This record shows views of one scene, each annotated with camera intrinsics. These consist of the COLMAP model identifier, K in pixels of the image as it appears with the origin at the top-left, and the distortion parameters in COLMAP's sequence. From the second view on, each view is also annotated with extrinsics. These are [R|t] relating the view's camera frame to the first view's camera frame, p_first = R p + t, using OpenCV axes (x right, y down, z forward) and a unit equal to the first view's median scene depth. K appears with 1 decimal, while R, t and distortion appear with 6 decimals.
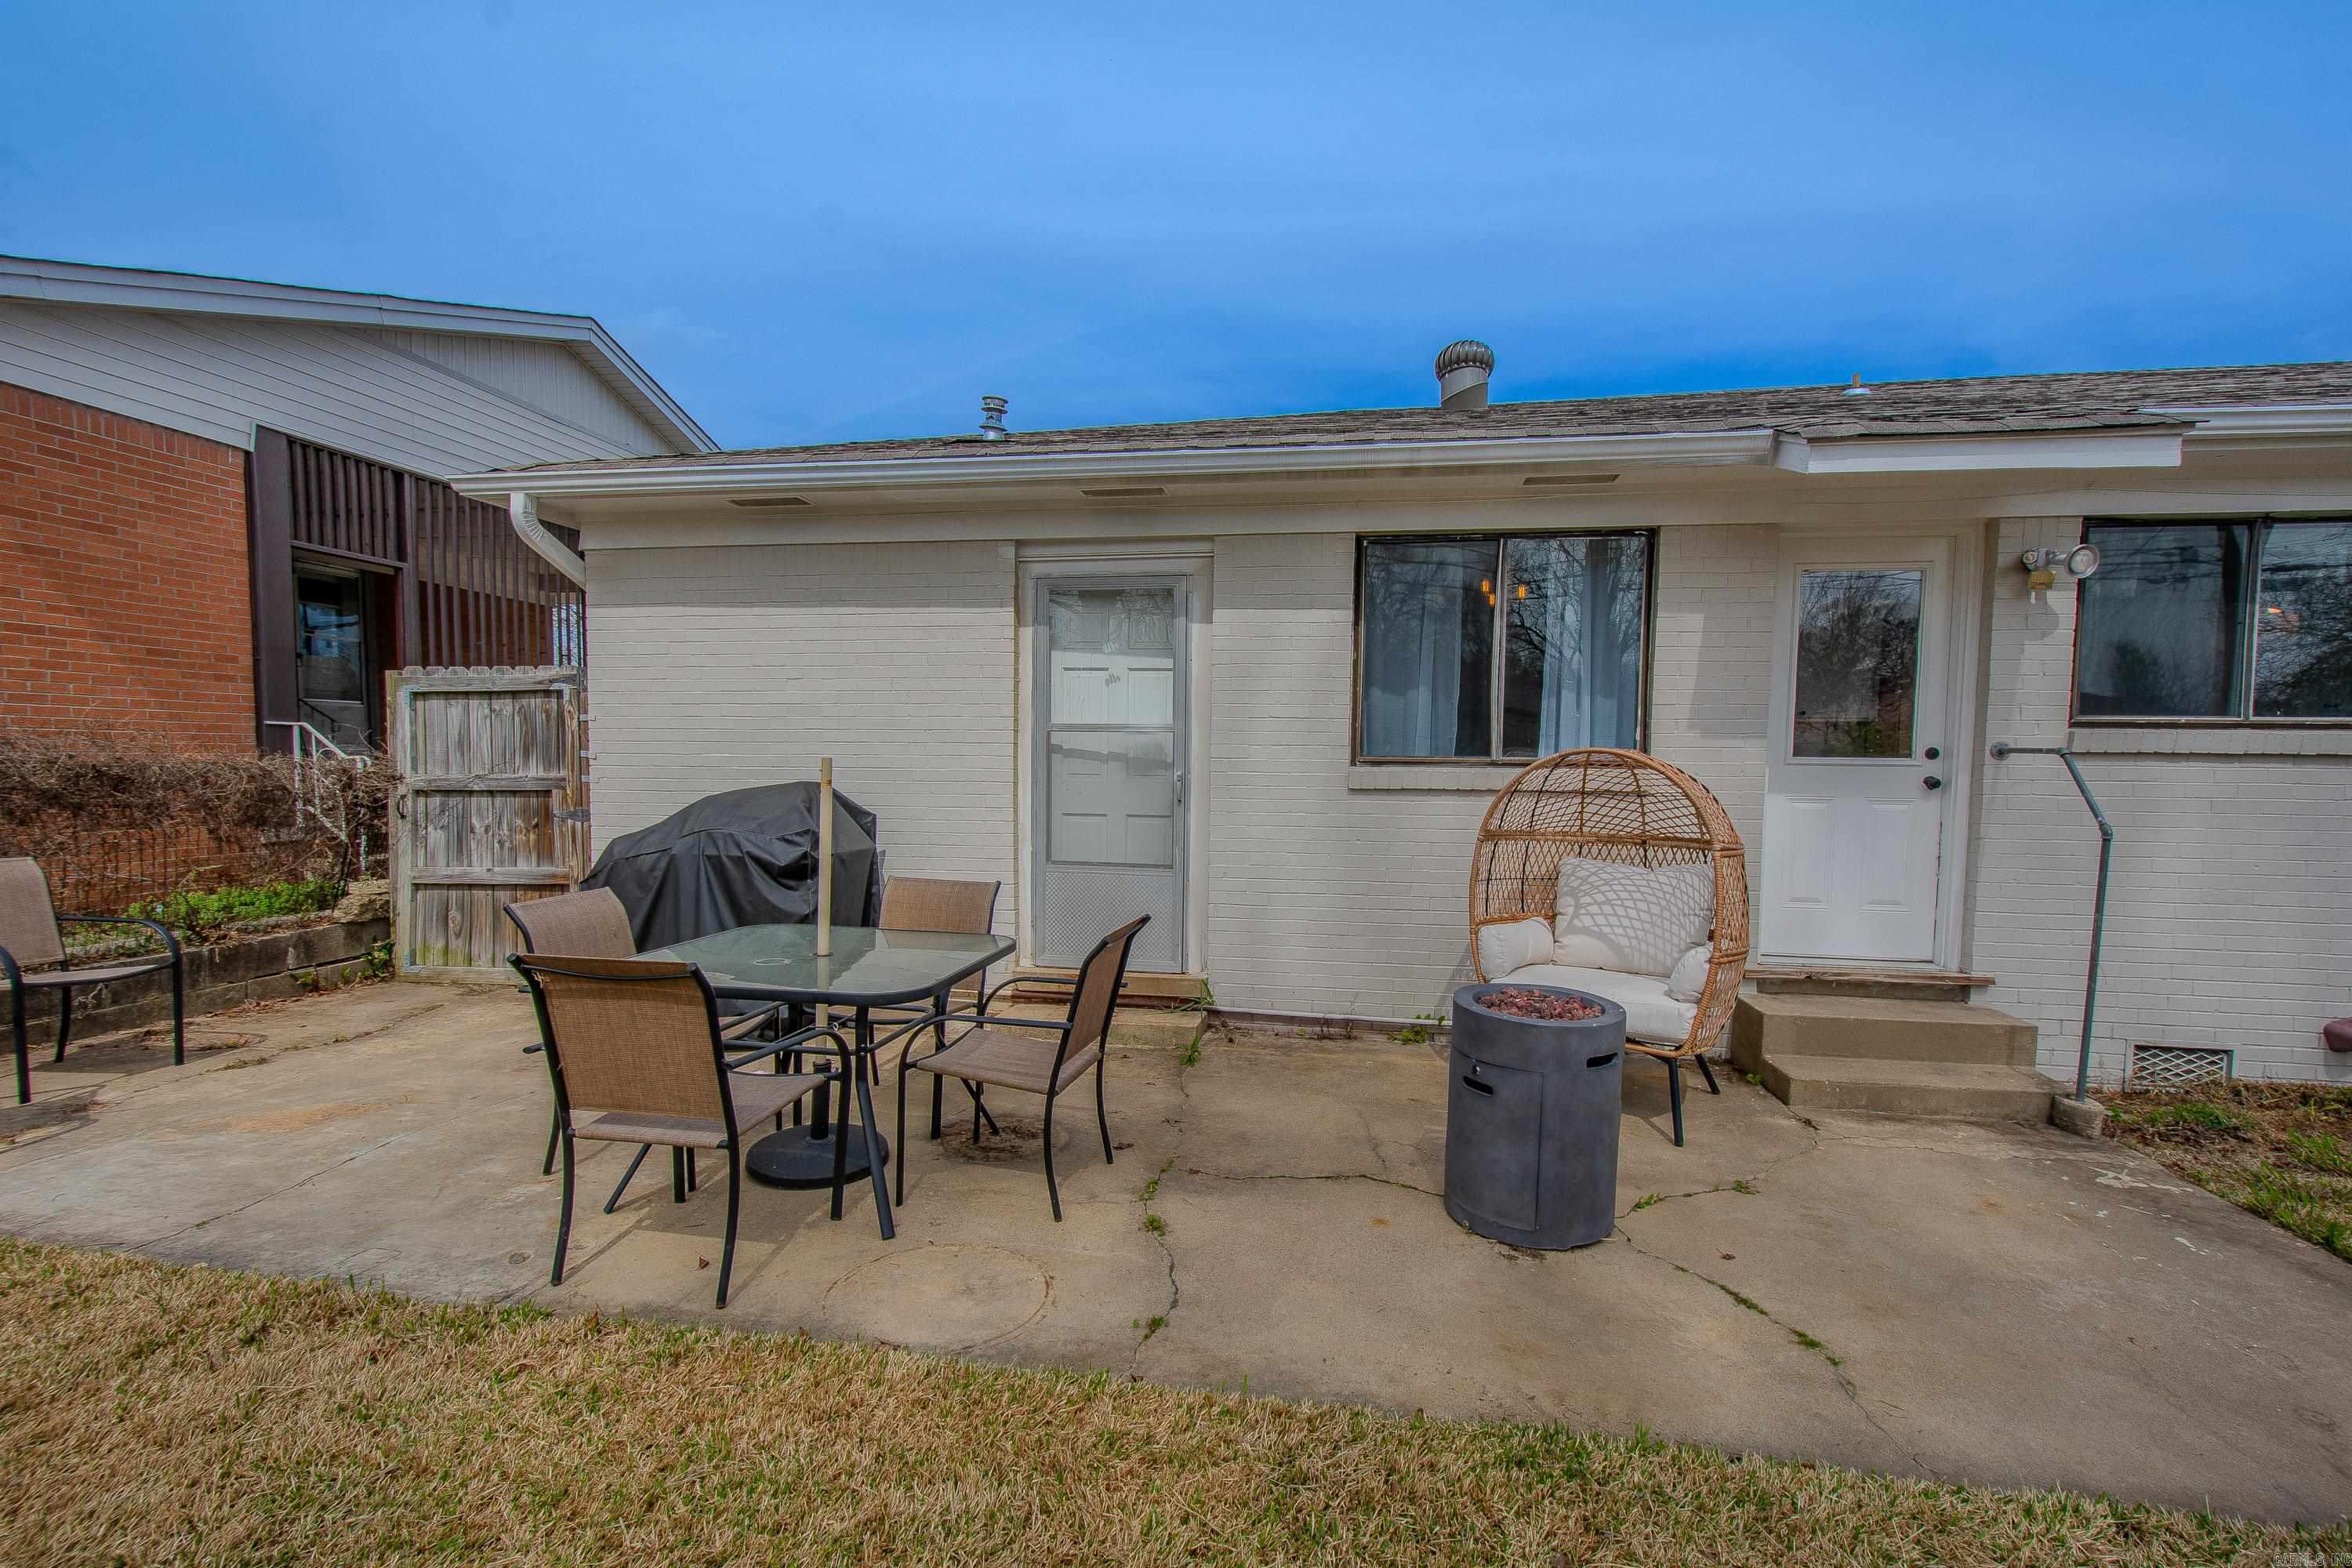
lens RADIAL K [[1032.9, 0, 1214.6], [0, 1032.9, 822.6], [0, 0, 1]] dist [0.011299, -0.001217]
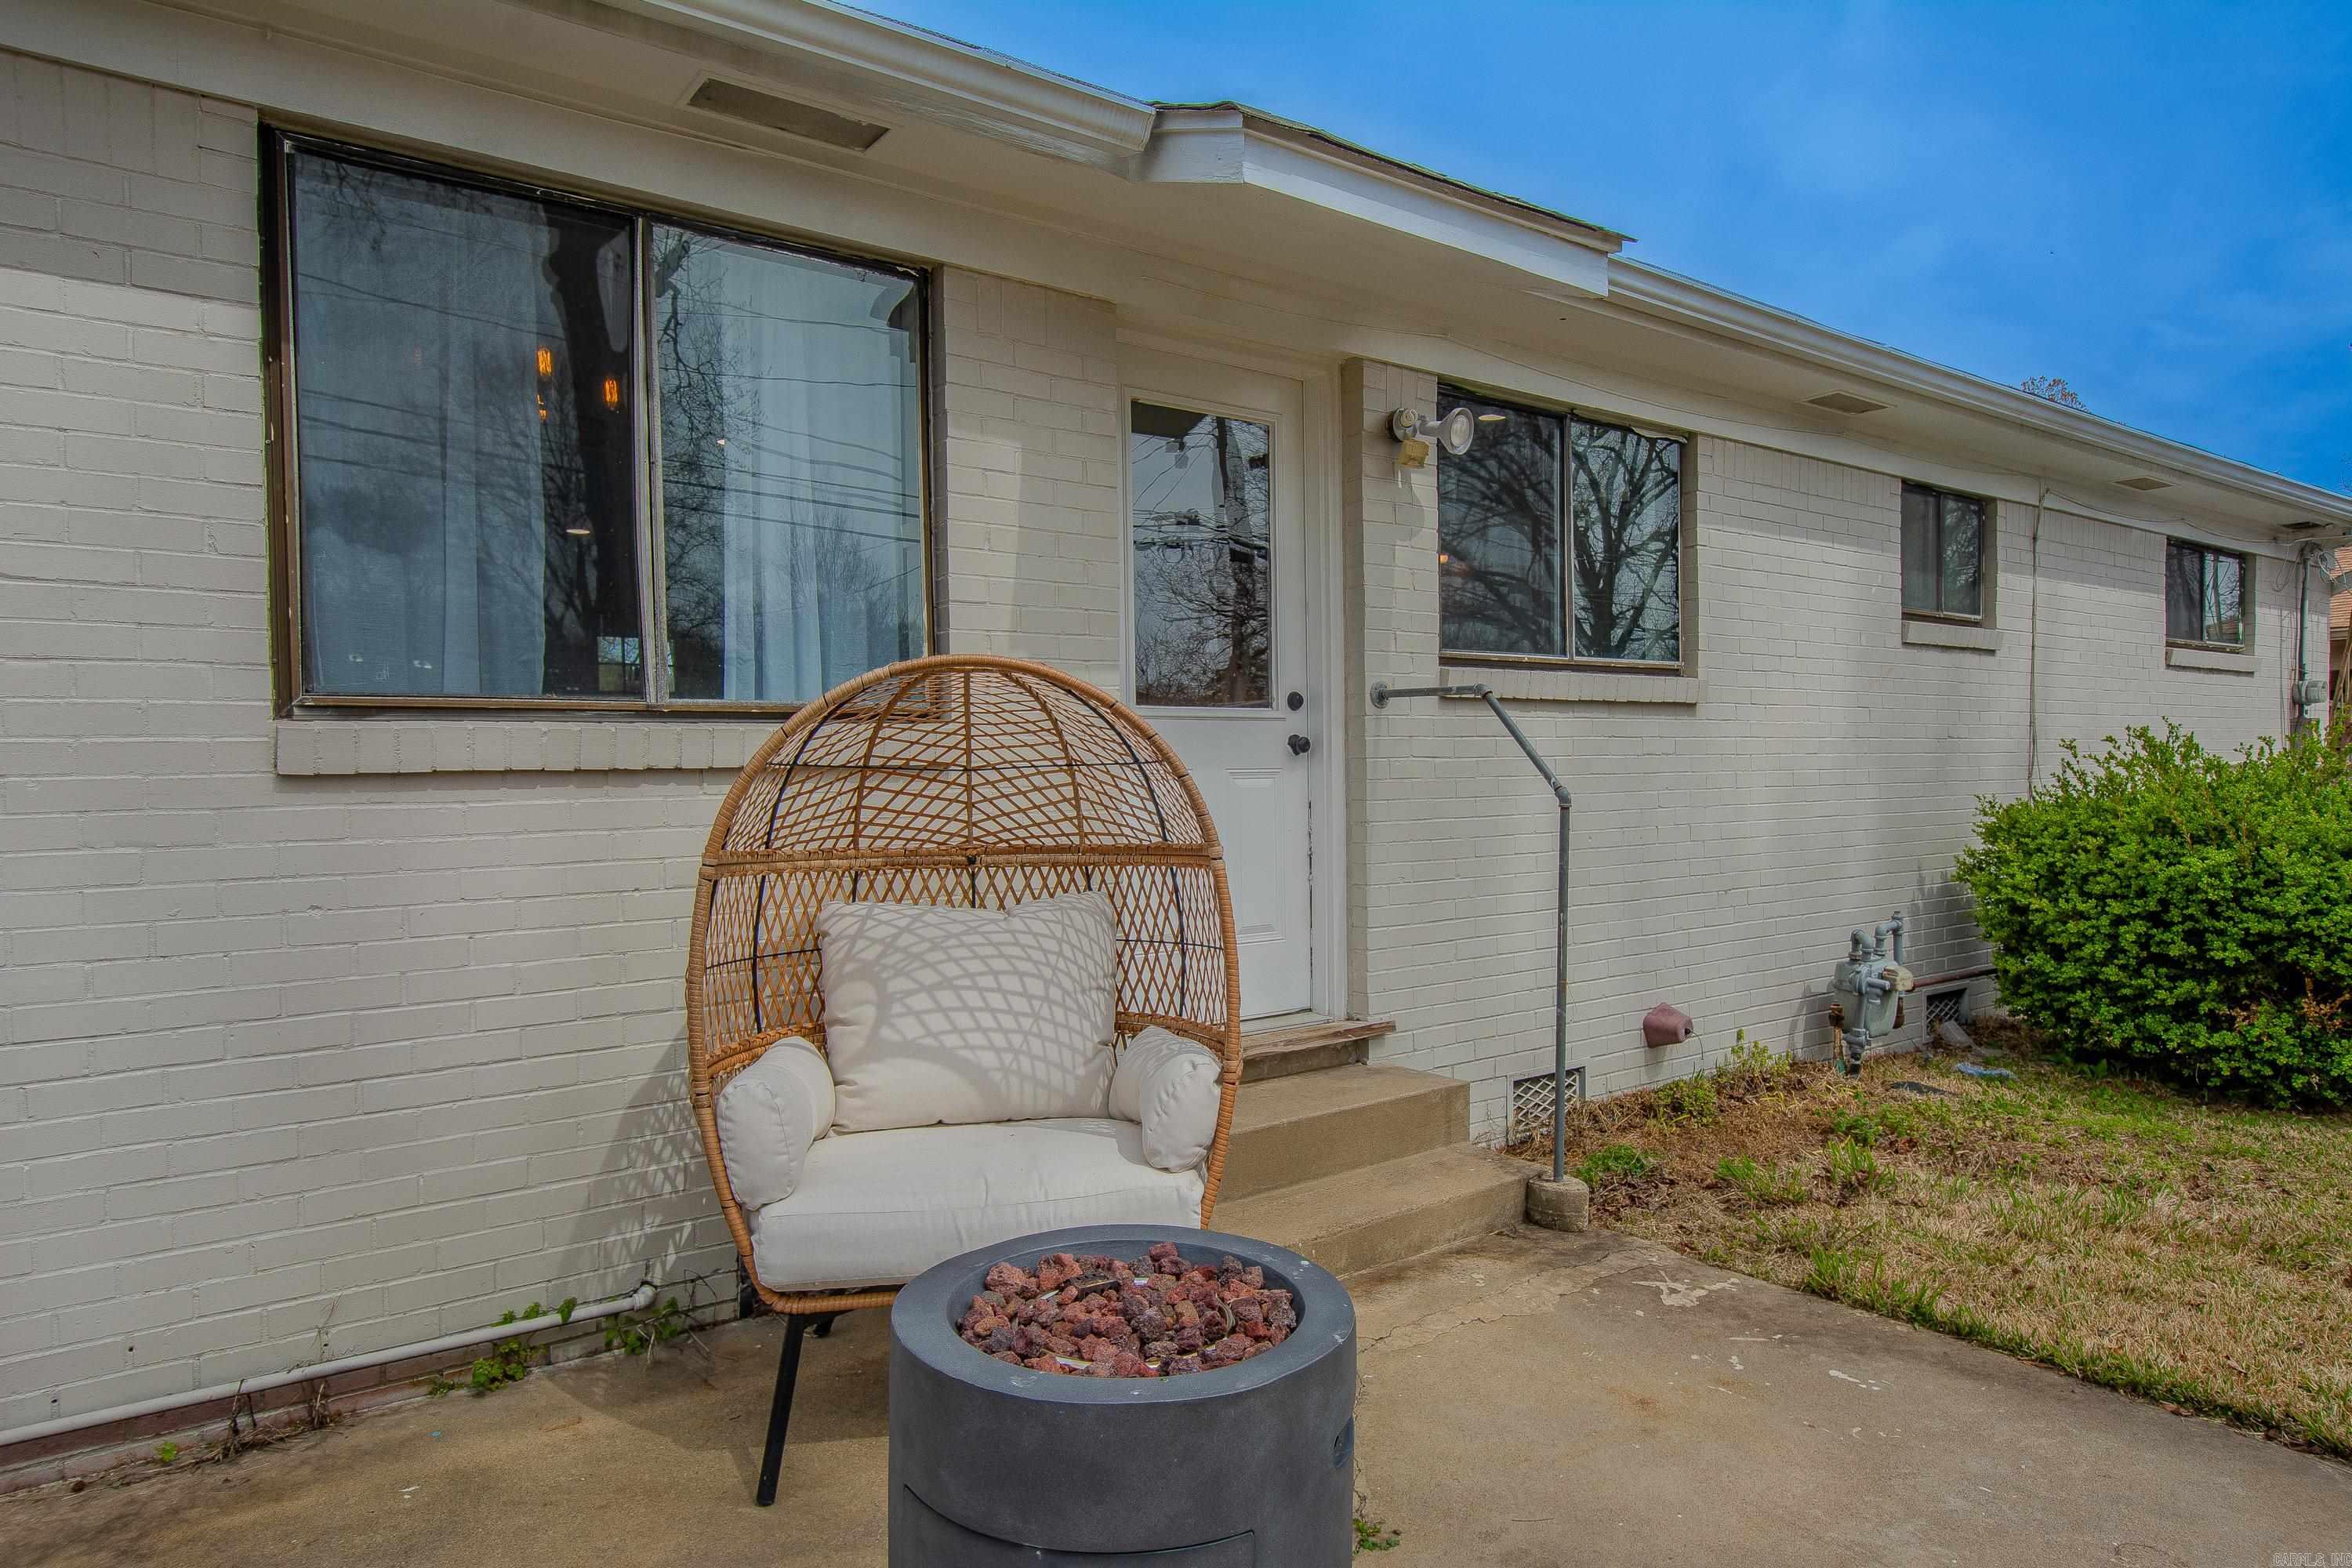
lens RADIAL K [[1419.7, 0, 1198.8], [0, 1419.7, 816.7], [0, 0, 1]] dist [0.036060, -0.028780]
pose [[0.697327, -0.044955, 0.715342, -0.013354], [0.067345, 0.997725, -0.002947, 0.006614], [-0.713582, 0.050230, 0.698769, 0.386502]]
